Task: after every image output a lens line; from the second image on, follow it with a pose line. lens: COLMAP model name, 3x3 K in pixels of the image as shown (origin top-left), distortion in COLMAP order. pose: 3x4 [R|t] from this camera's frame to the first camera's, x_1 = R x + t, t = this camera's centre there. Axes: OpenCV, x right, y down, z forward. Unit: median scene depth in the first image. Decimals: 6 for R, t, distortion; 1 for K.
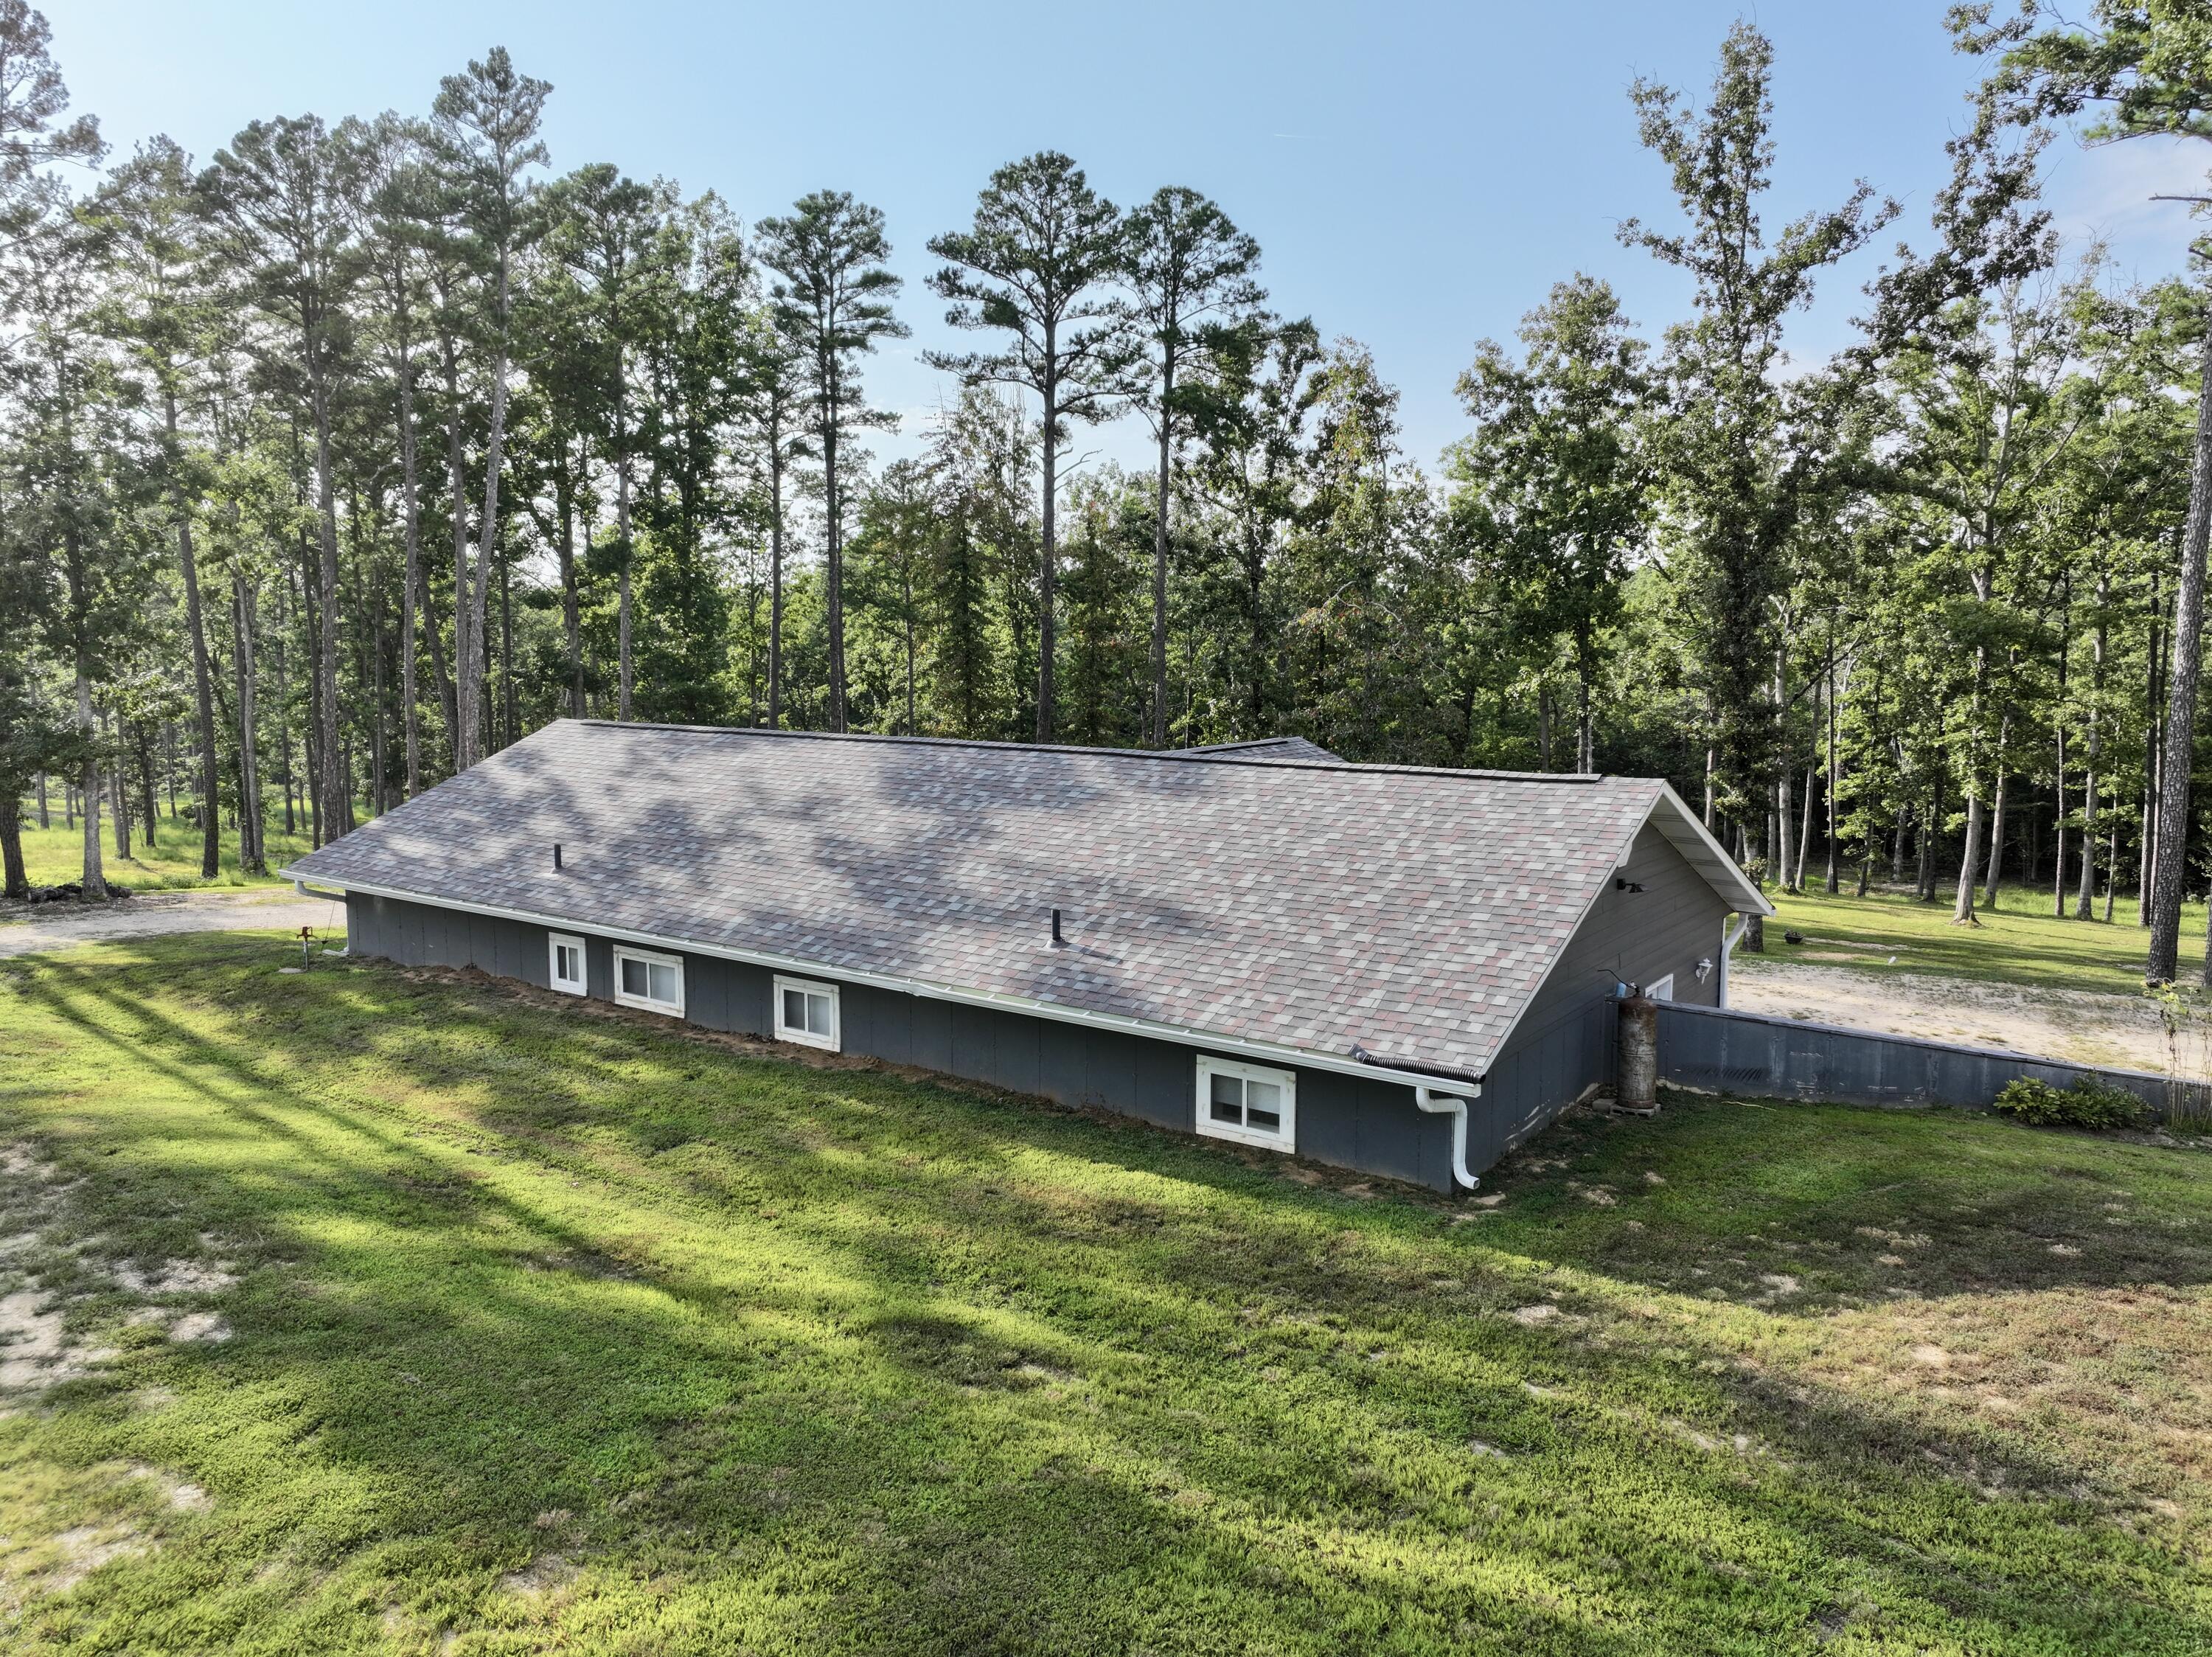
lens RADIAL K [[1581.5, 0, 1106.0], [0, 1581.5, 821.2], [0, 0, 1]] dist [0.007055, 0.002612]
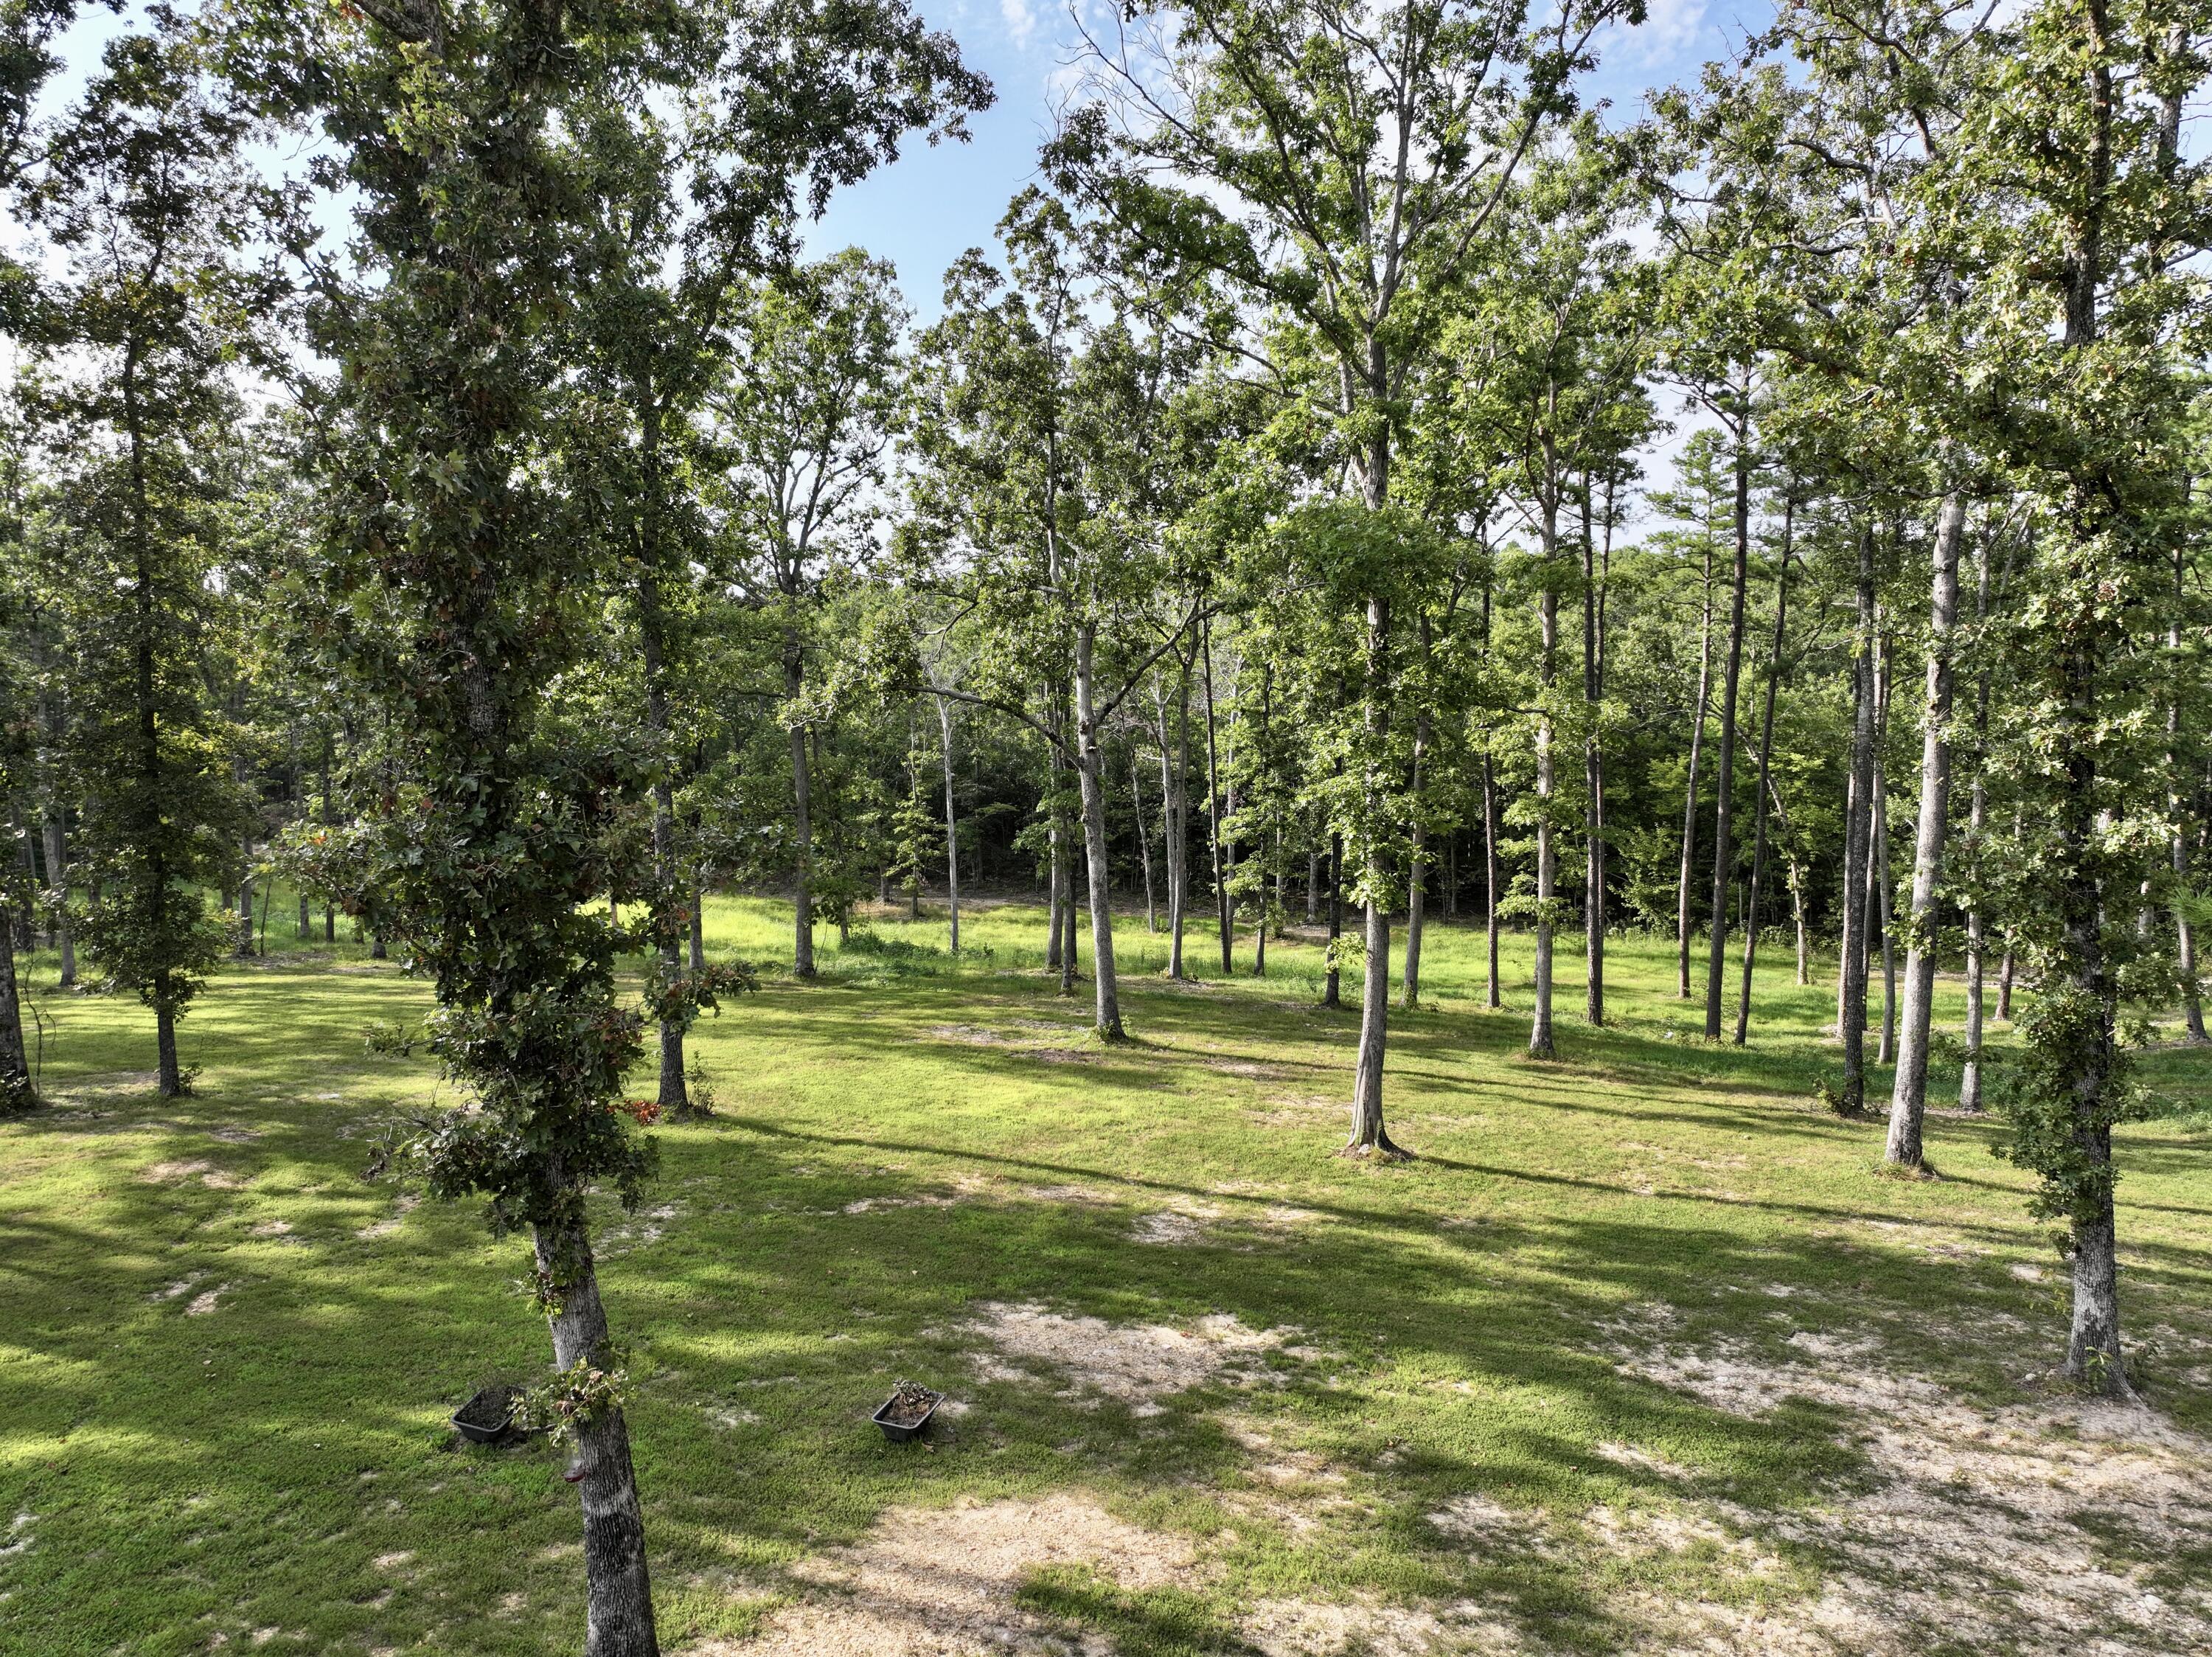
lens RADIAL K [[1560.8, 0, 1102.0], [0, 1560.8, 818.7], [0, 0, 1]] dist [0.006299, 0.023058]
pose [[0.949915, -0.033255, 0.310733, 0.310009], [0.036220, 0.999337, -0.003776, -0.043120], [-0.310401, 0.014842, 0.950490, 0.549776]]
